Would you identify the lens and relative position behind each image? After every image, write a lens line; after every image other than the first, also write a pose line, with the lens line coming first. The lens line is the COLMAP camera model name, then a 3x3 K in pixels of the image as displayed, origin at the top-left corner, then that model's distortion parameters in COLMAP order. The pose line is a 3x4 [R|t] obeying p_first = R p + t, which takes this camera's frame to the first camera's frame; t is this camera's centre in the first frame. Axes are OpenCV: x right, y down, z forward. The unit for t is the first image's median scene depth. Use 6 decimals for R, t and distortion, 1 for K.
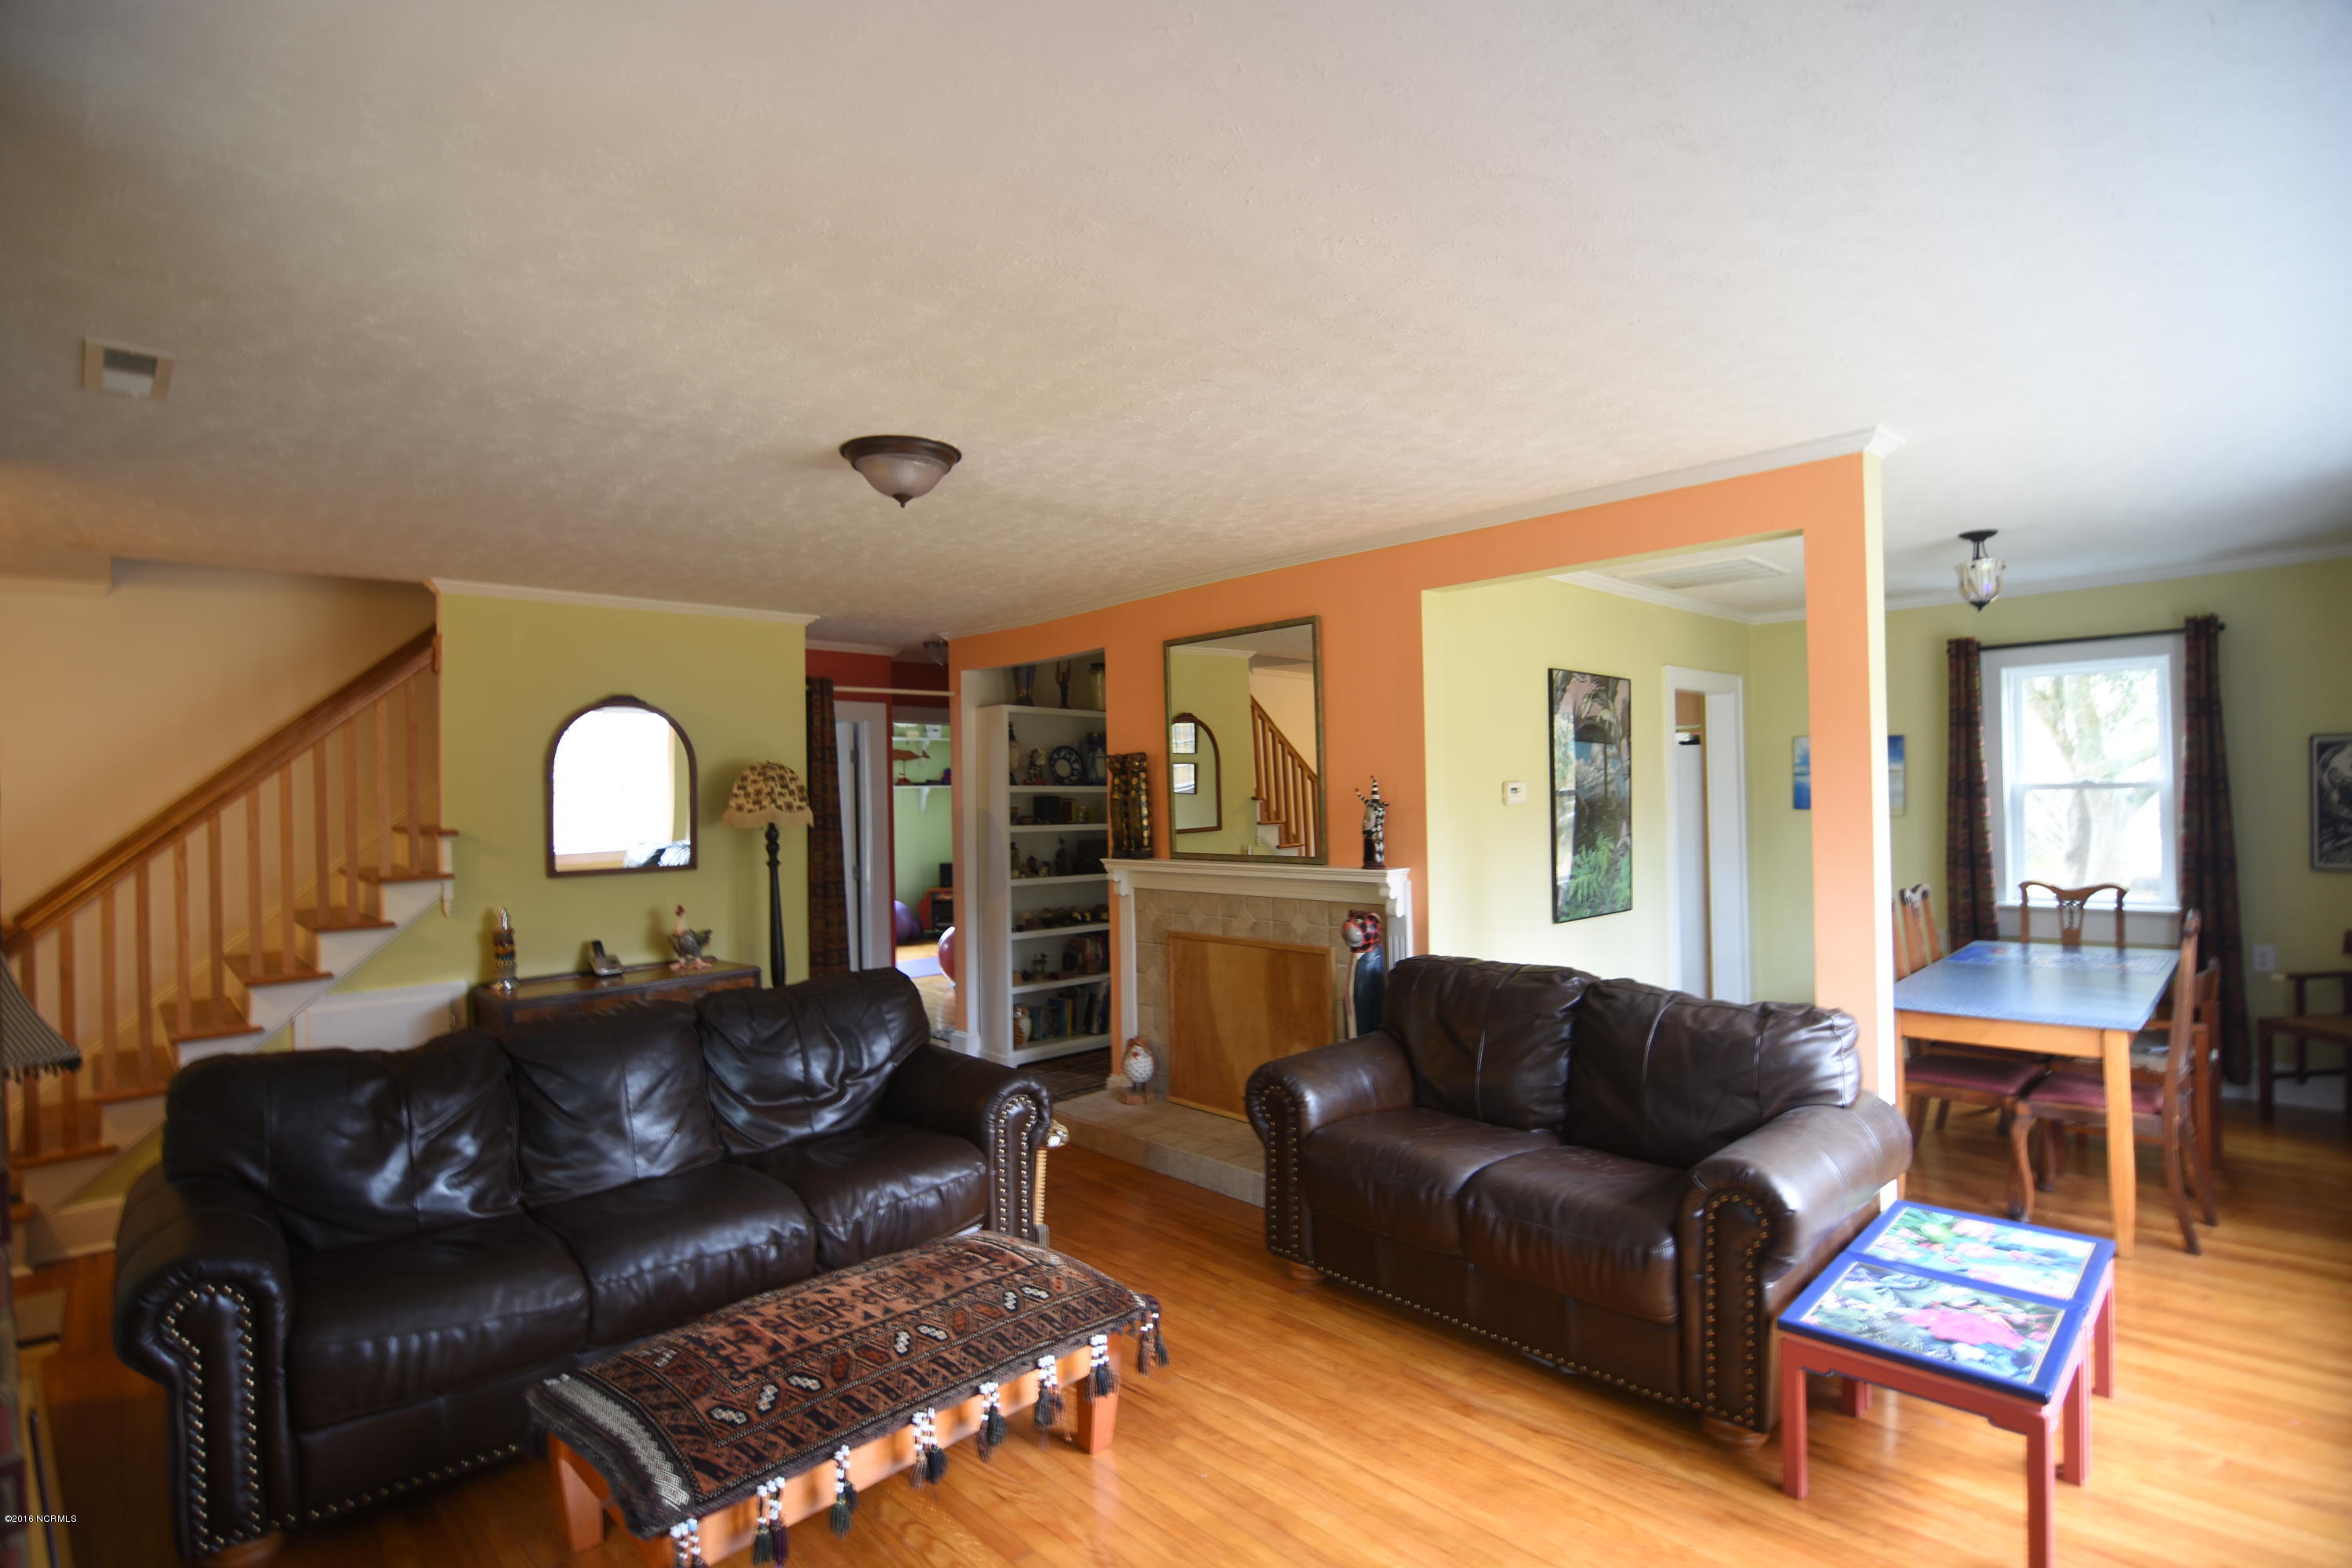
lens RADIAL K [[1131.7, 0, 1172.4], [0, 1131.7, 781.2], [0, 0, 1]] dist [-0.003380, -0.014179]
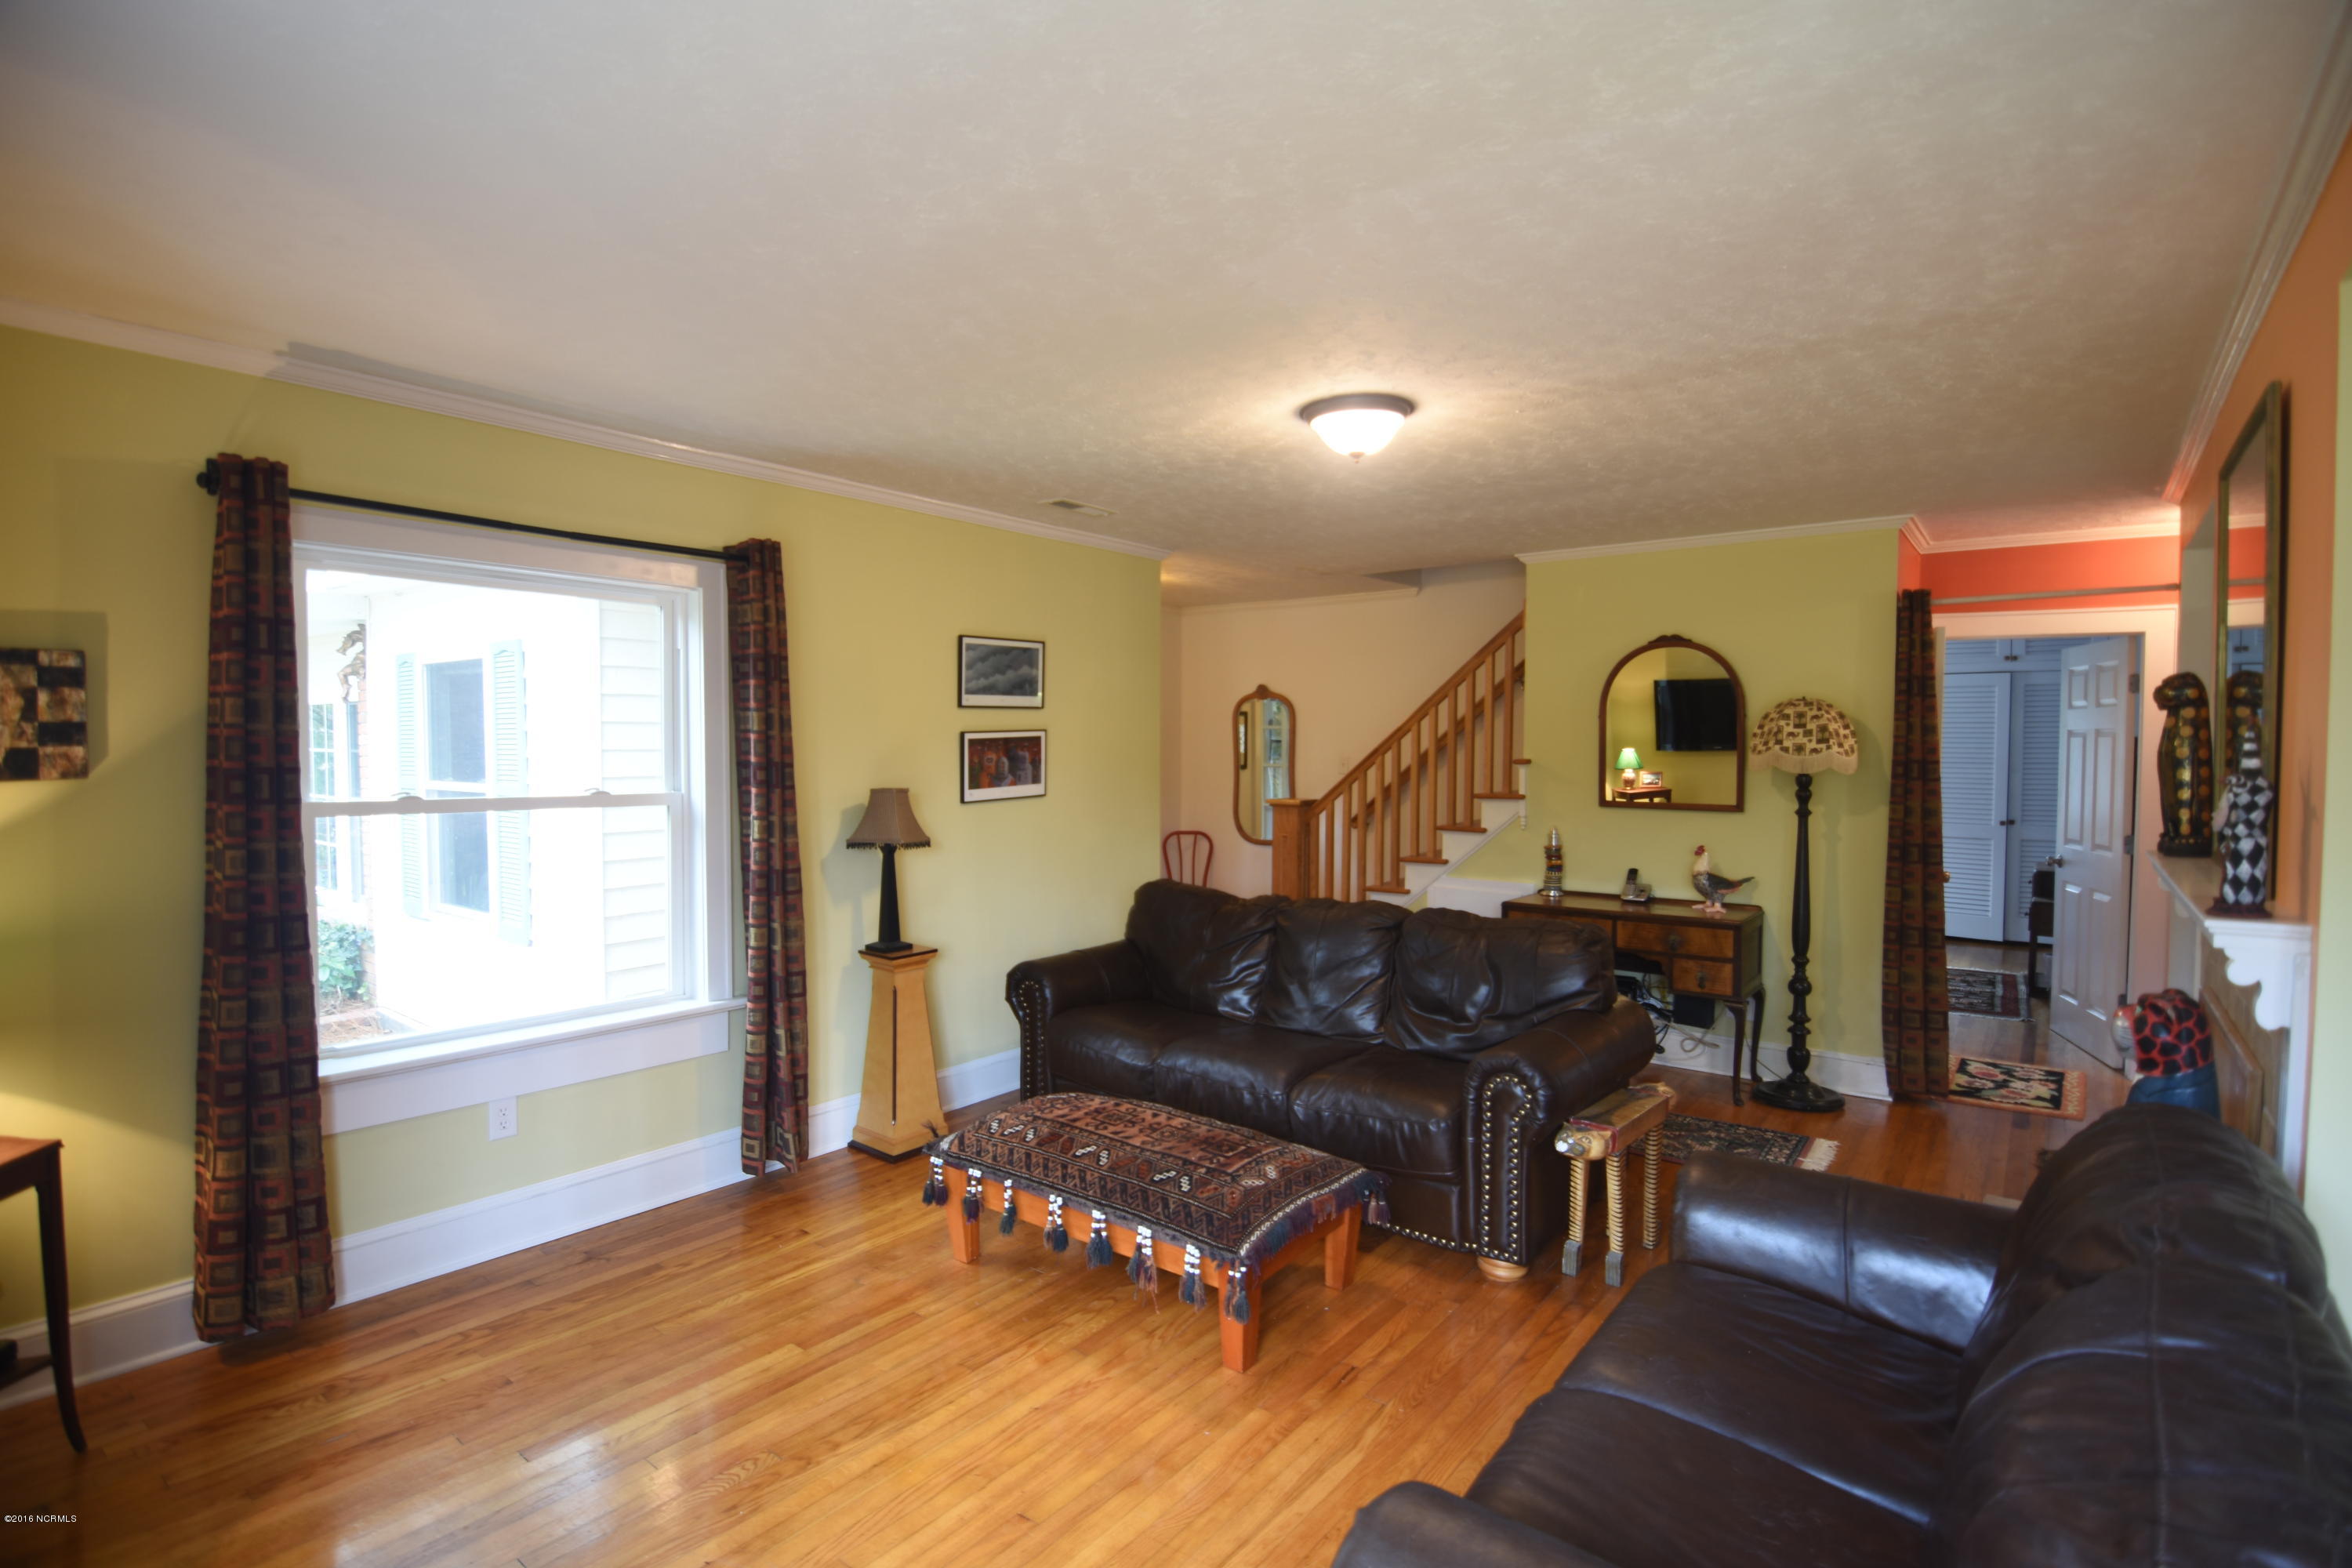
lens RADIAL K [[1131.7, 0, 1172.4], [0, 1131.7, 781.2], [0, 0, 1]] dist [-0.003380, -0.014179]
pose [[0.131469, 0.057334, -0.989661, 0.558201], [0.005628, 0.998267, 0.058581, -0.007569], [0.991304, -0.013271, 0.130919, 0.487730]]
